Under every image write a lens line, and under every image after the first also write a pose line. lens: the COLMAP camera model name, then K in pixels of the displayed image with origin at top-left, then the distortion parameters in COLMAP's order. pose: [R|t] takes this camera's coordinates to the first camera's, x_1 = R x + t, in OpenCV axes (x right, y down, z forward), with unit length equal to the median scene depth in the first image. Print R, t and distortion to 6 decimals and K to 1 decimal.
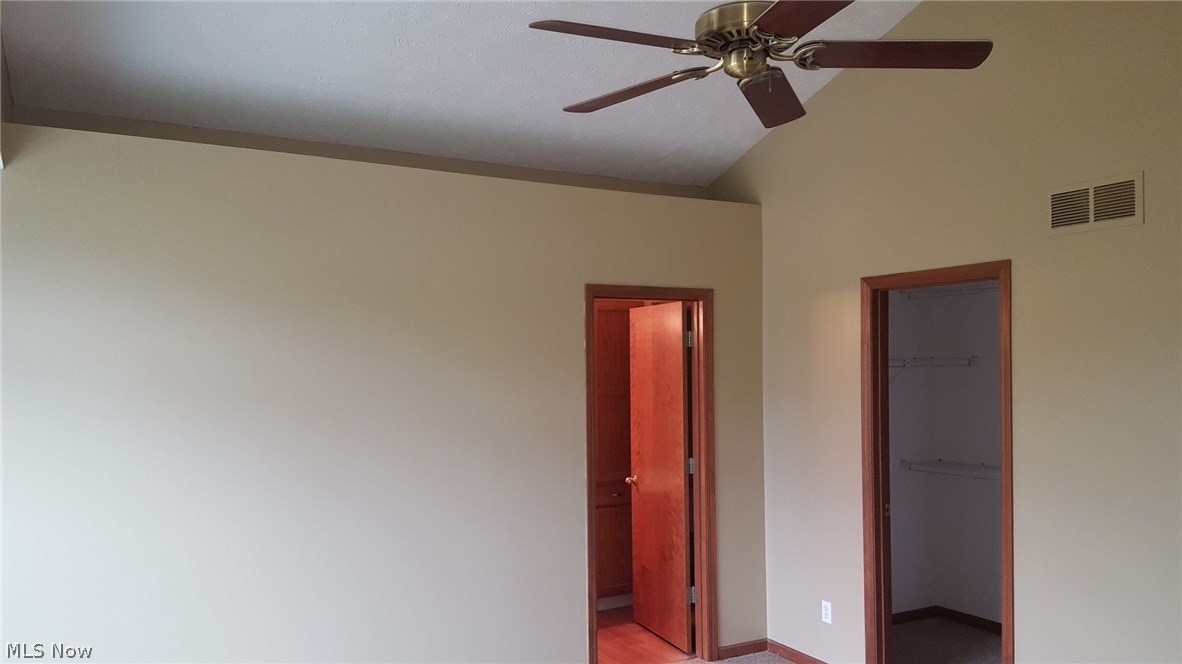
lens RADIAL K [[877.1, 0, 591.0], [0, 877.1, 332.0], [0, 0, 1]] dist [0.102980, -0.147381]
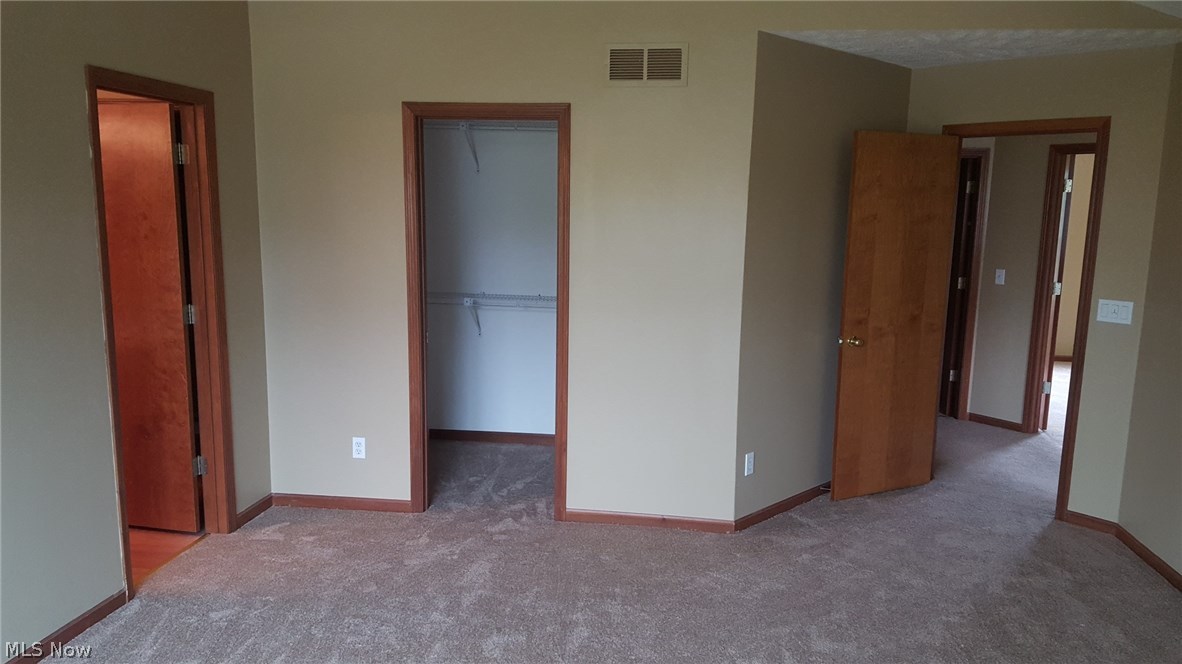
lens RADIAL K [[877.1, 0, 591.0], [0, 877.1, 332.0], [0, 0, 1]] dist [0.102980, -0.147381]
pose [[0.576095, -0.095030, 0.811840, -0.344287], [-0.050143, 0.987239, 0.151143, 0.026583], [-0.815843, -0.127781, 0.563979, 0.240519]]
